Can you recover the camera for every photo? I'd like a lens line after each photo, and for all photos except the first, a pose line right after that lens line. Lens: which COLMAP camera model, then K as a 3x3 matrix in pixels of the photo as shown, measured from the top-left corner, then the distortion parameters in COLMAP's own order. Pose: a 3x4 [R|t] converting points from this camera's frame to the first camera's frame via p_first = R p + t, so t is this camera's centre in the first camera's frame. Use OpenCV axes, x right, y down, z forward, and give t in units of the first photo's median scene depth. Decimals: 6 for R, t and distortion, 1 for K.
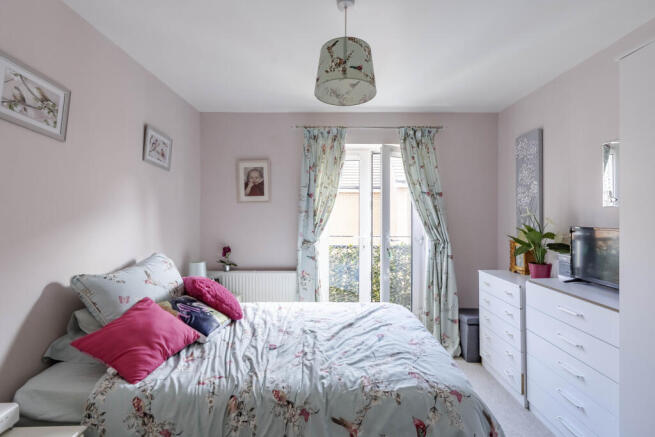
lens RADIAL K [[300.4, 0, 327.4], [0, 300.4, 216.4], [0, 0, 1]] dist [-0.012132, 0.003437]
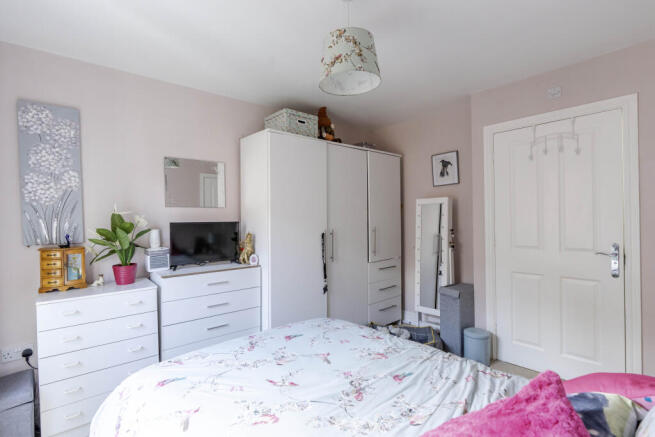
lens RADIAL K [[326.0, 0, 326.8], [0, 326.0, 218.9], [0, 0, 1]] dist [-0.014128, 0.000235]
pose [[-0.680072, 0.004370, 0.733132, -0.396554], [0.011604, 0.999921, 0.004804, 0.012359], [-0.733053, 0.011774, -0.680069, 1.055903]]
